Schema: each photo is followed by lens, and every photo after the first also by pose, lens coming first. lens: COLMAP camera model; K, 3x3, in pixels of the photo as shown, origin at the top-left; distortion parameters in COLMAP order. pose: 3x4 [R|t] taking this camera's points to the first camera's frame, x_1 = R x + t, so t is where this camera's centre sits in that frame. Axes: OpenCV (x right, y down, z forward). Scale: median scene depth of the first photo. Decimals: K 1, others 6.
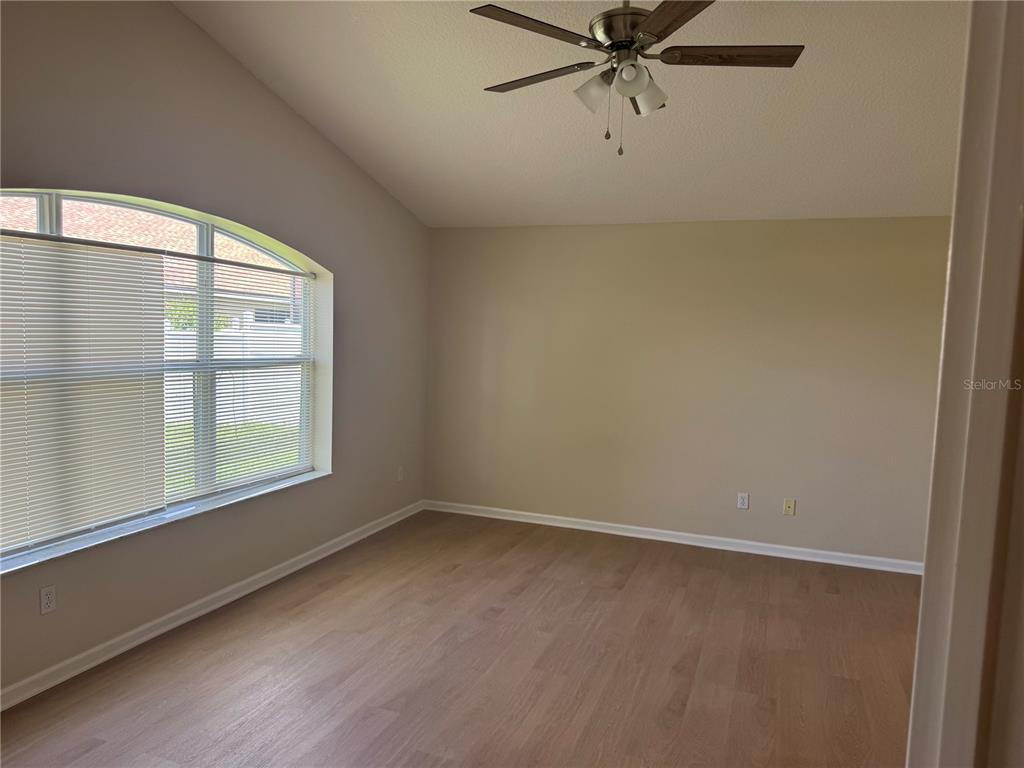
lens RADIAL K [[734.2, 0, 511.0], [0, 734.2, 388.3], [0, 0, 1]] dist [0.014793, 0.000684]
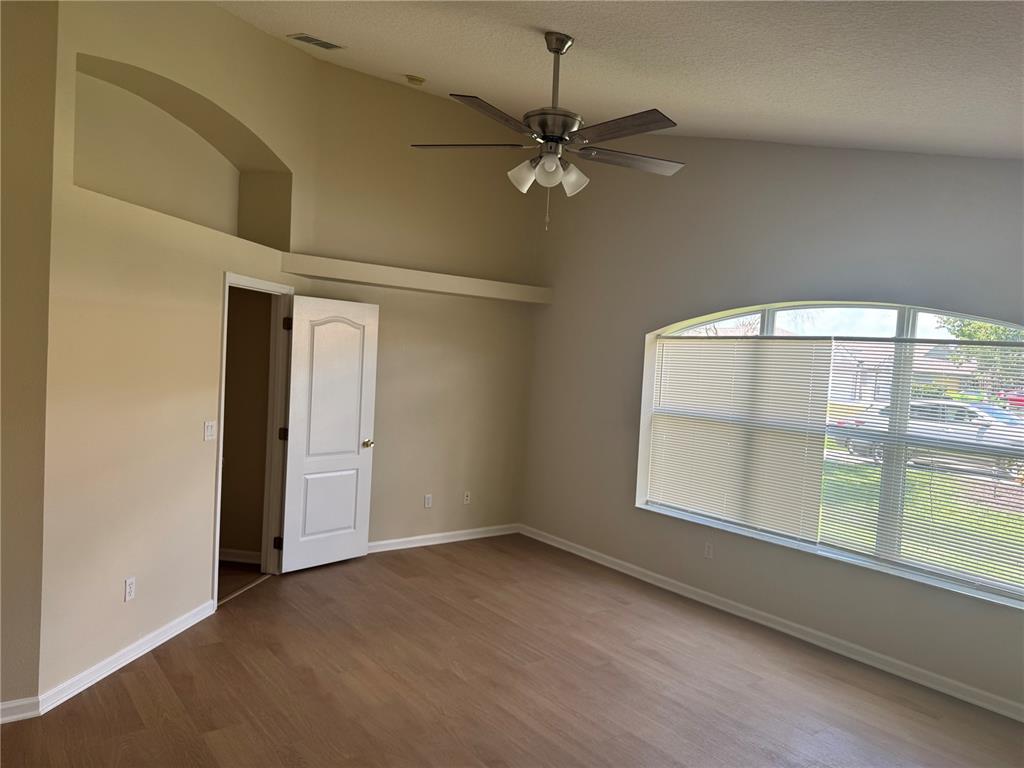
lens RADIAL K [[718.5, 0, 512.0], [0, 718.5, 384.0], [0, 0, 1]] dist [0.045341, -0.064244]
pose [[-0.514069, -0.029484, -0.857242, 0.844027], [-0.150191, 0.987063, 0.056117, -0.092999], [0.844497, 0.157598, -0.511847, 1.151921]]
